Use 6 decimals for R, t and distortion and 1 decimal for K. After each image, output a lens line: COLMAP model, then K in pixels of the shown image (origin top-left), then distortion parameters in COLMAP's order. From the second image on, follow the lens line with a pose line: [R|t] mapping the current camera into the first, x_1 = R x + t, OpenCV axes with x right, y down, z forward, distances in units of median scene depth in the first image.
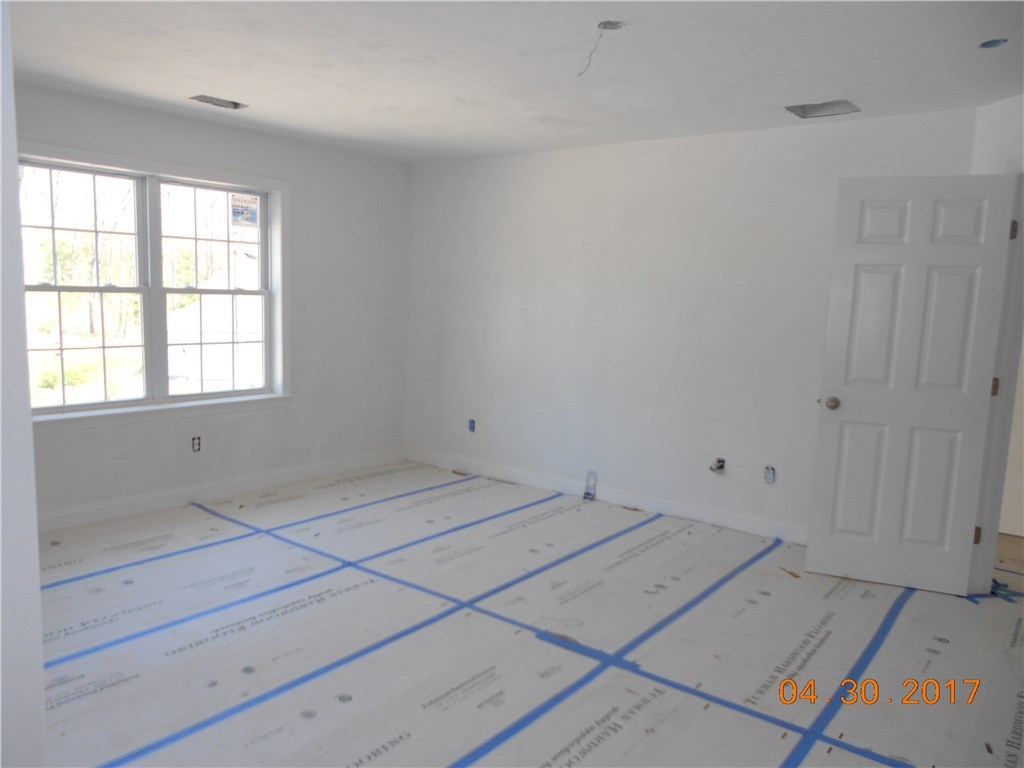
lens RADIAL K [[776.3, 0, 504.7], [0, 776.3, 389.0], [0, 0, 1]] dist [-0.011693, 0.009823]
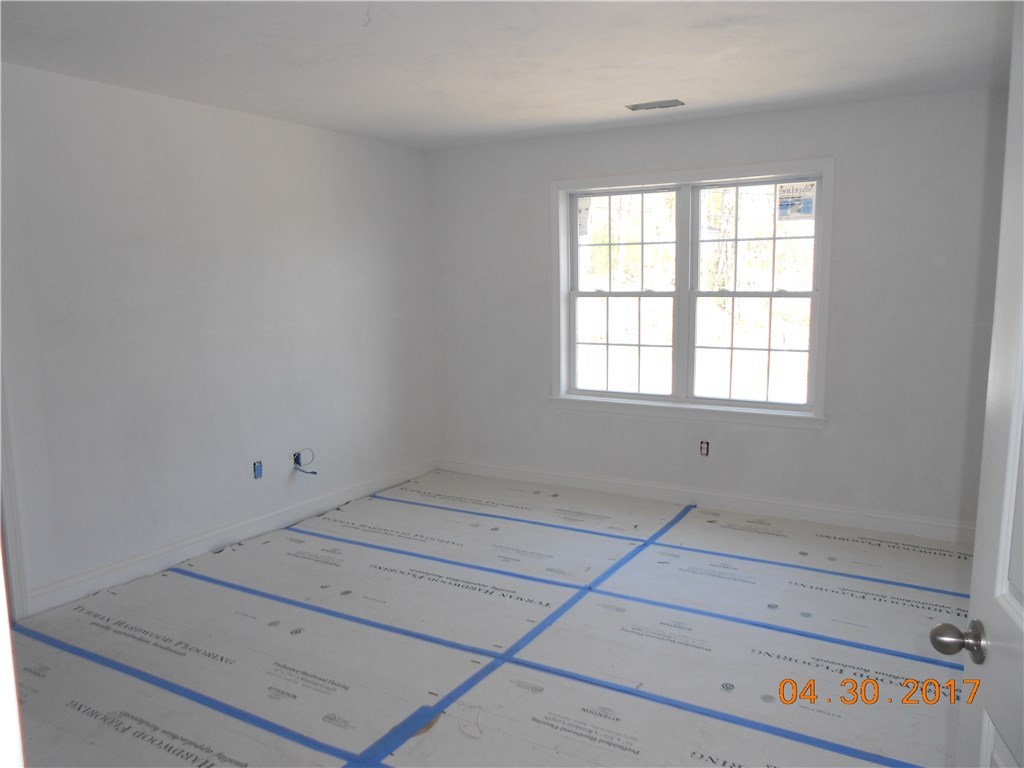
lens RADIAL K [[776.3, 0, 519.9], [0, 776.3, 390.3], [0, 0, 1]] dist [-0.011693, 0.009823]
pose [[0.141811, 0.100172, -0.984812, 0.512152], [-0.111349, 0.990167, 0.084682, -0.057534], [0.983611, 0.097649, 0.151571, 0.582130]]
